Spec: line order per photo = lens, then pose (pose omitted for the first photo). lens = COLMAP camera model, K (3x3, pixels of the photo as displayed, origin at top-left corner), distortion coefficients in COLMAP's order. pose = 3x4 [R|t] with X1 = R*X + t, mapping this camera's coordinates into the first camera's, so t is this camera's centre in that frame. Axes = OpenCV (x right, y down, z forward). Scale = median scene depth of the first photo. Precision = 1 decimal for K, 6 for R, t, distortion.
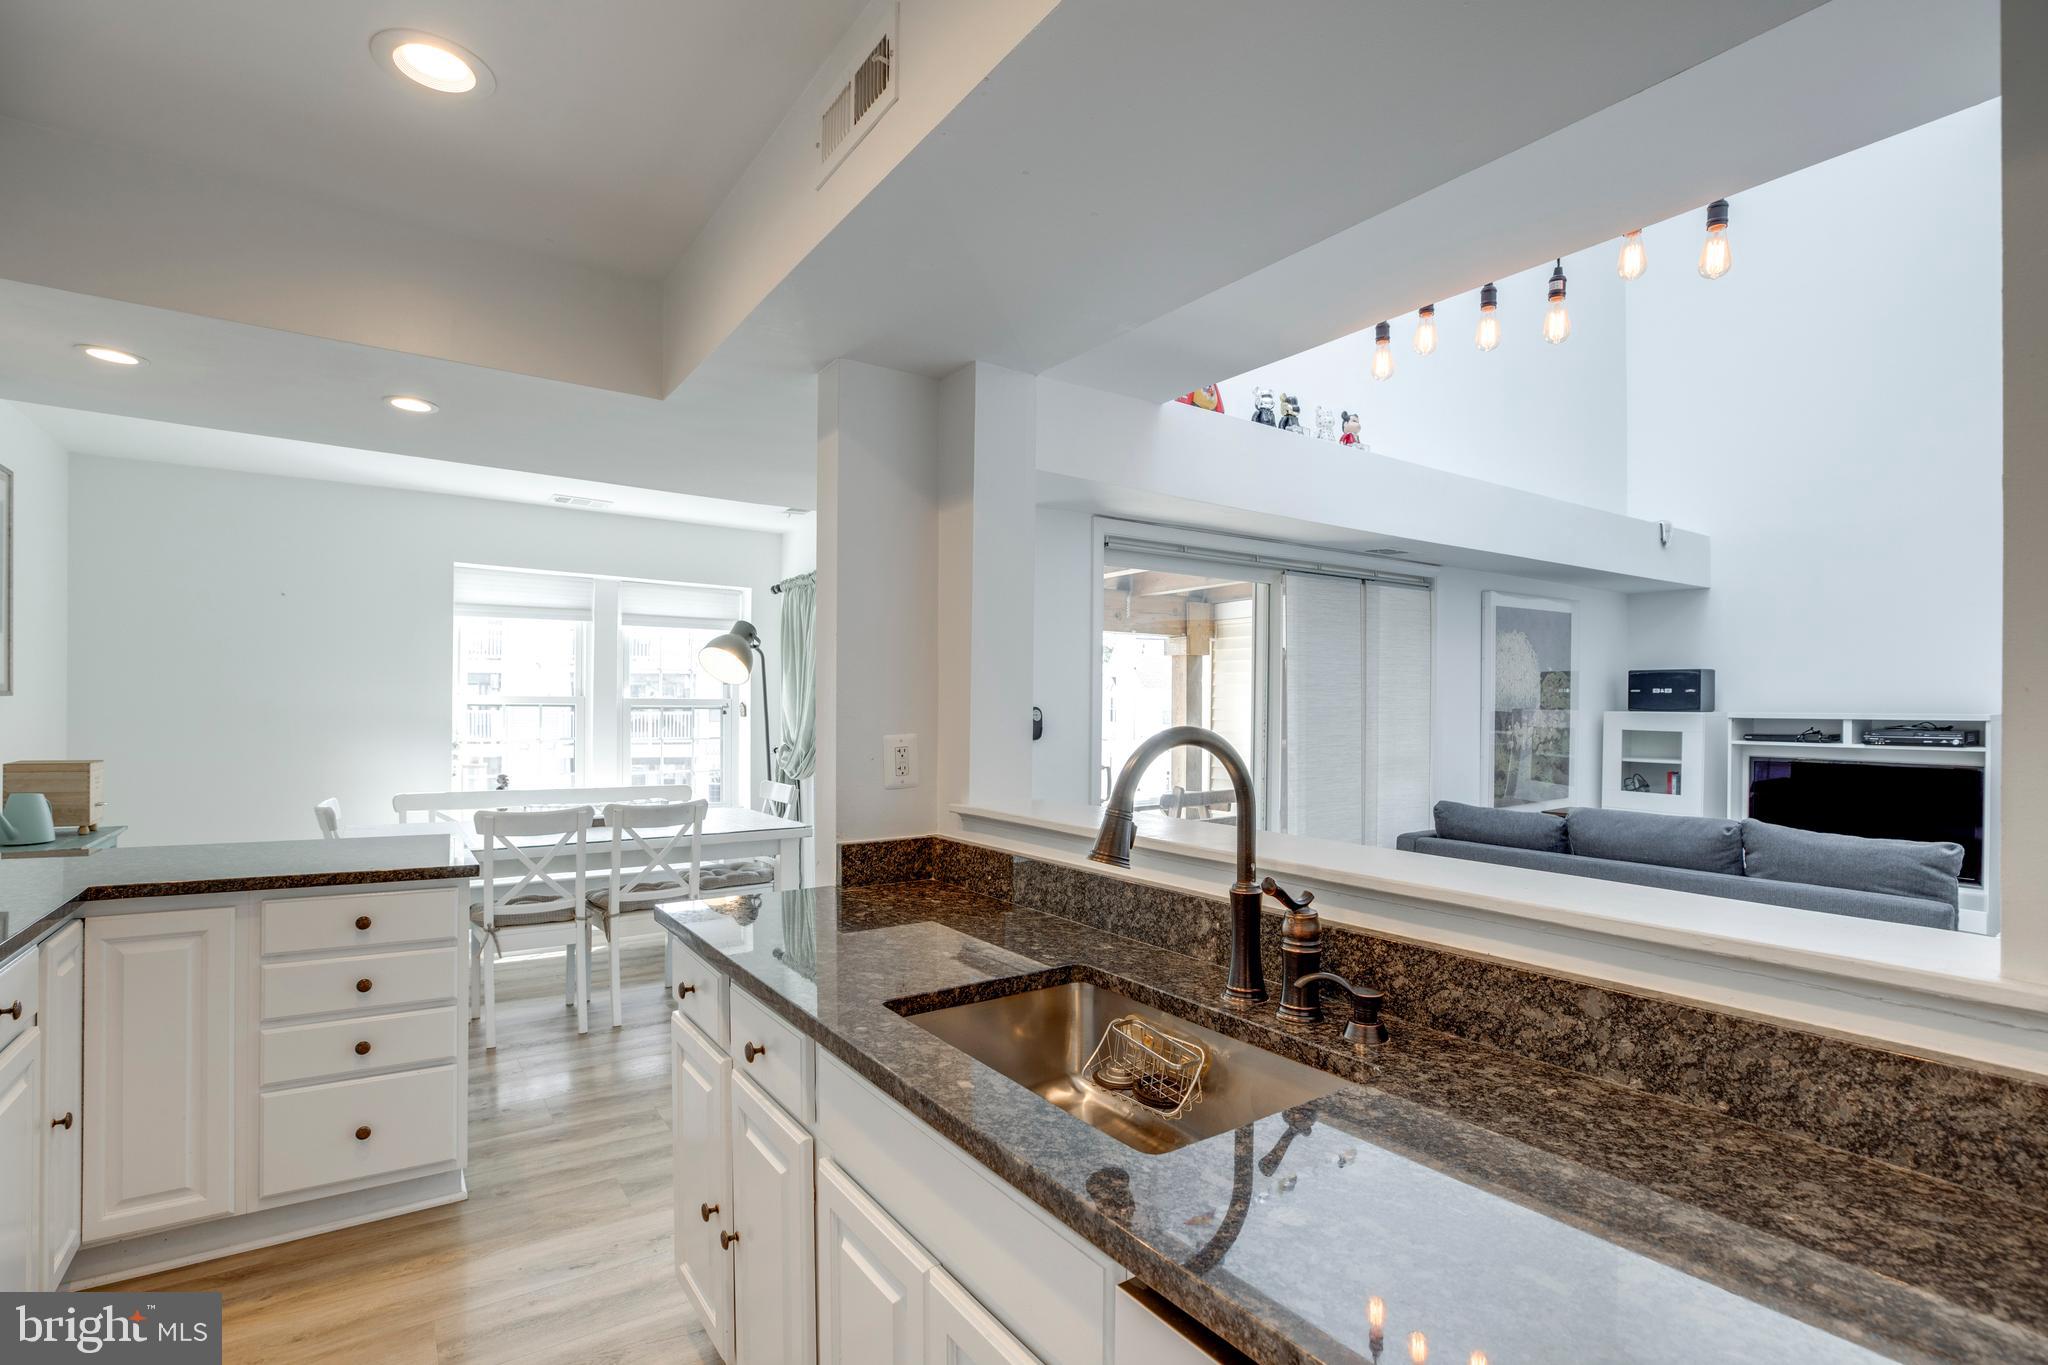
lens RADIAL K [[959.4, 0, 1024.9], [0, 959.4, 717.7], [0, 0, 1]] dist [-0.043572, 0.012810]
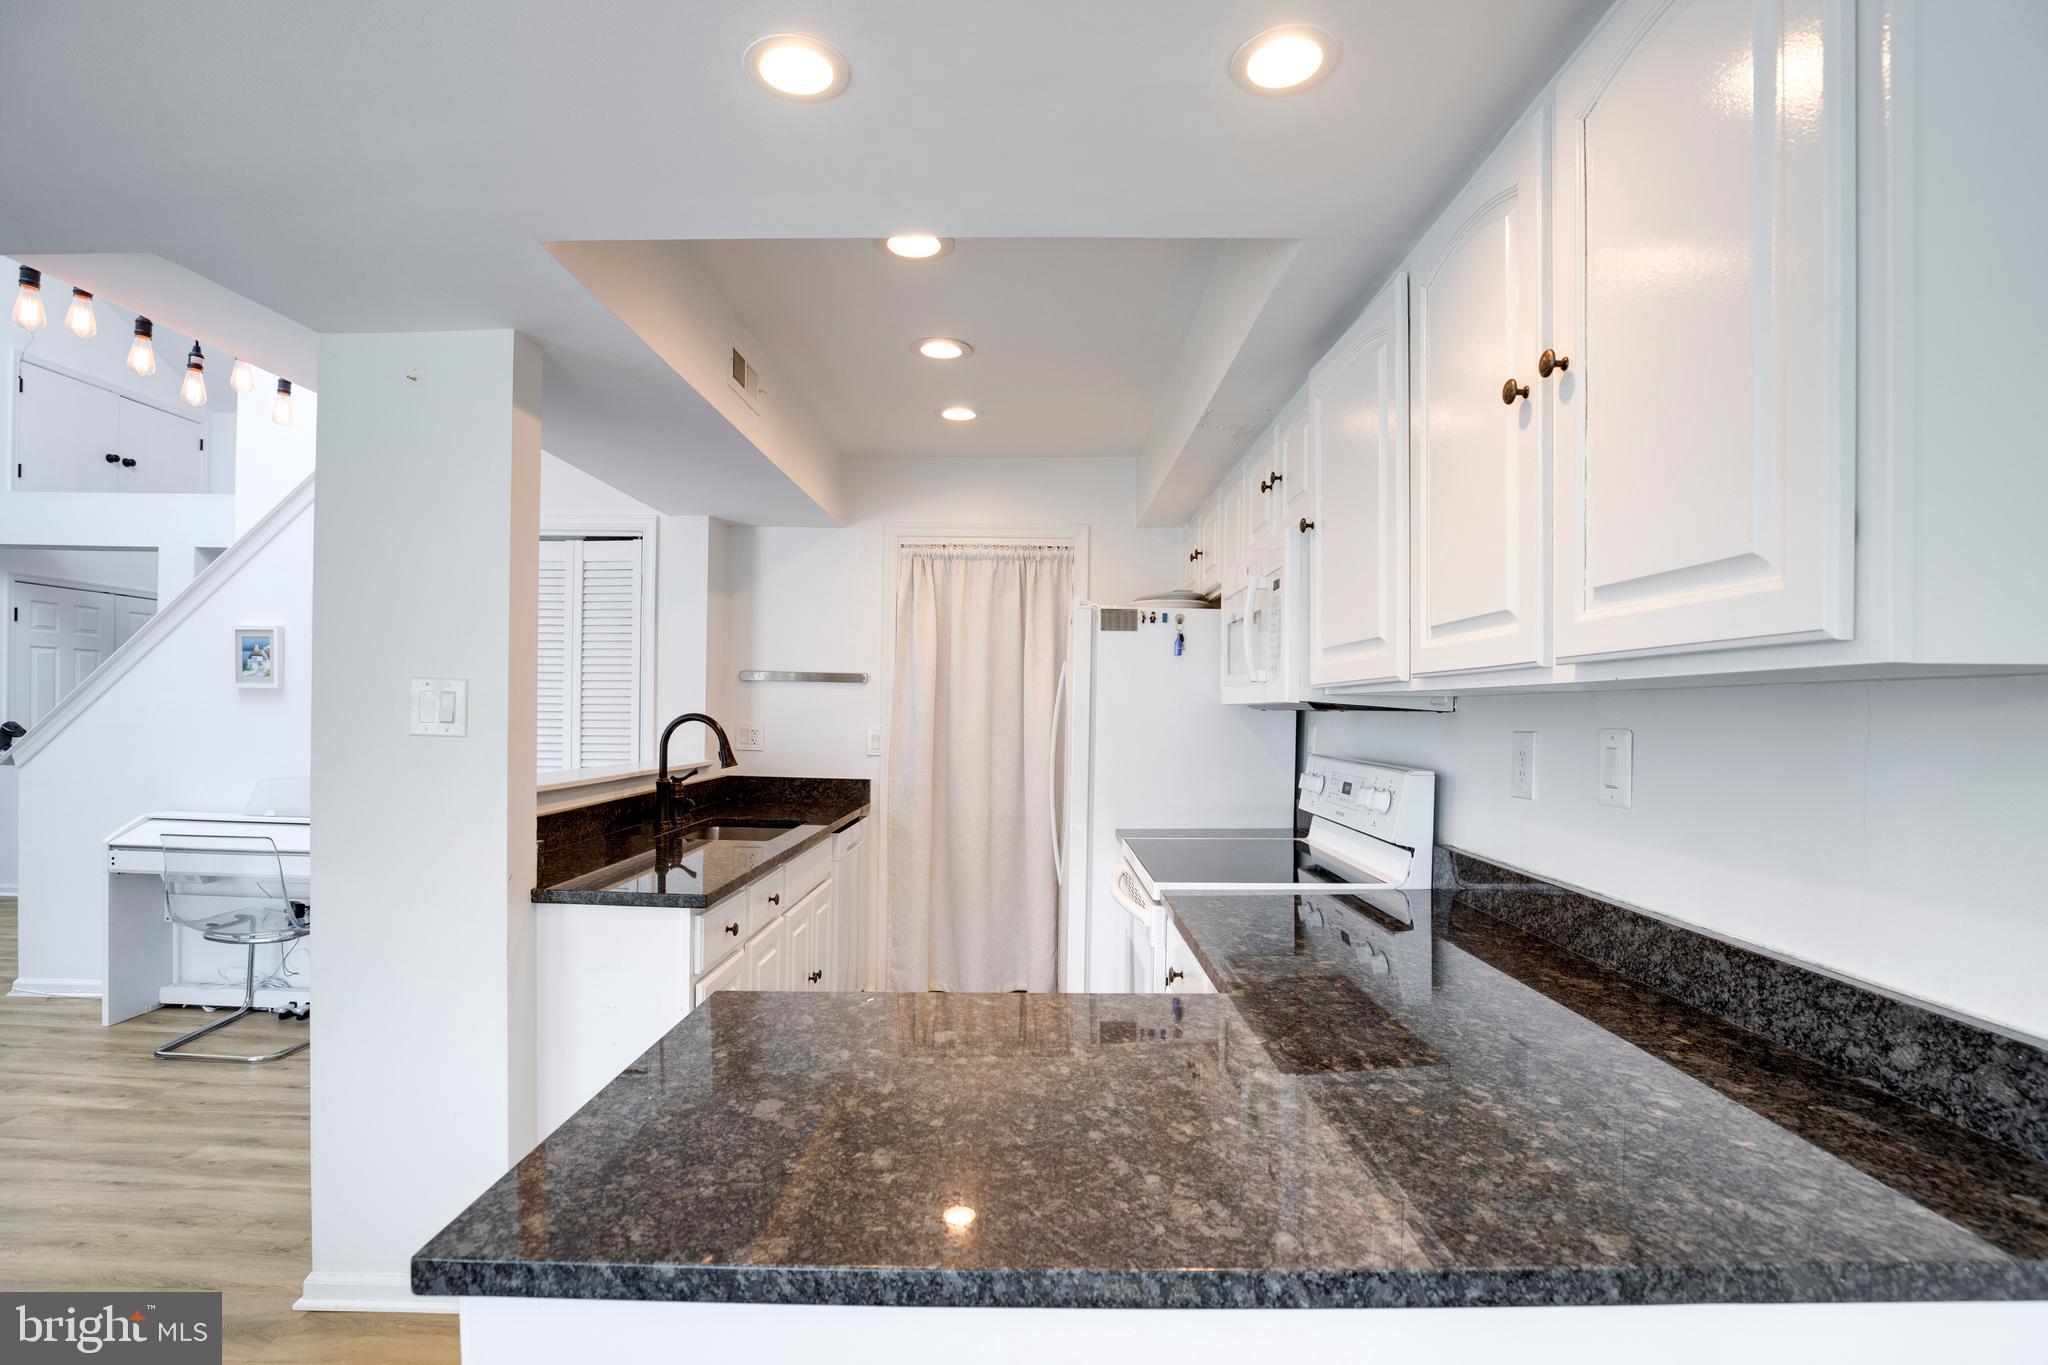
lens RADIAL K [[959.4, 0, 1024.9], [0, 959.4, 717.7], [0, 0, 1]] dist [-0.043572, 0.012810]
pose [[-0.815011, -0.024303, 0.578935, -0.648737], [-0.014909, 0.999669, 0.020977, -0.014007], [-0.579253, 0.008465, -0.815104, 0.834515]]
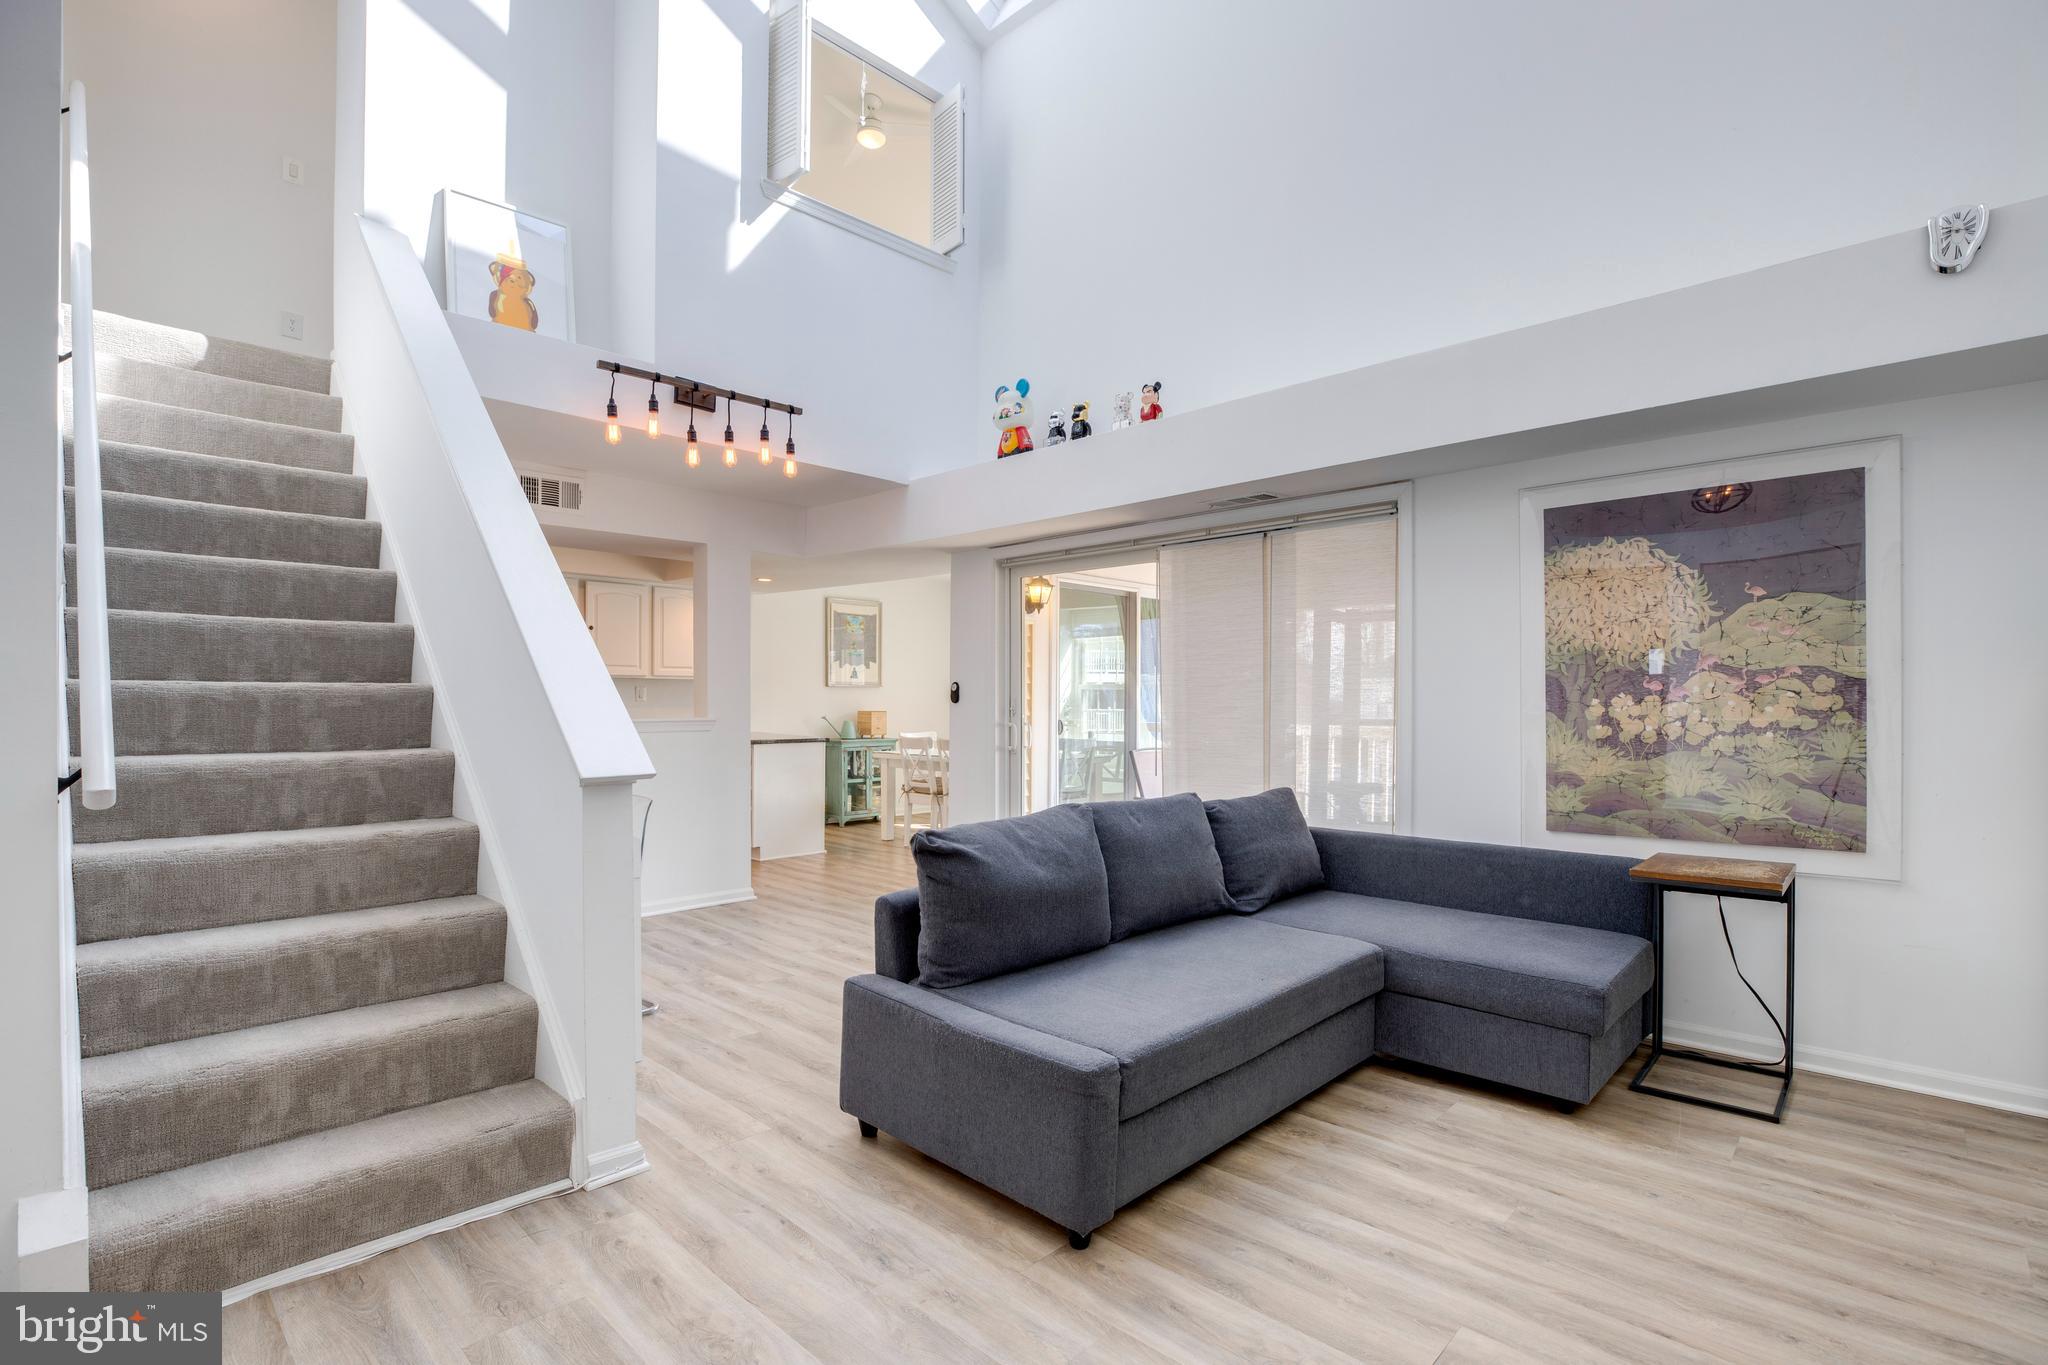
lens RADIAL K [[957.6, 0, 1028.1], [0, 957.6, 714.9], [0, 0, 1]] dist [-0.046865, 0.014393]
pose [[0.196362, 0.009978, -0.980481, 1.481474], [-0.015597, 0.999853, 0.007052, 0.028032], [0.980407, 0.013908, 0.196489, 0.771580]]
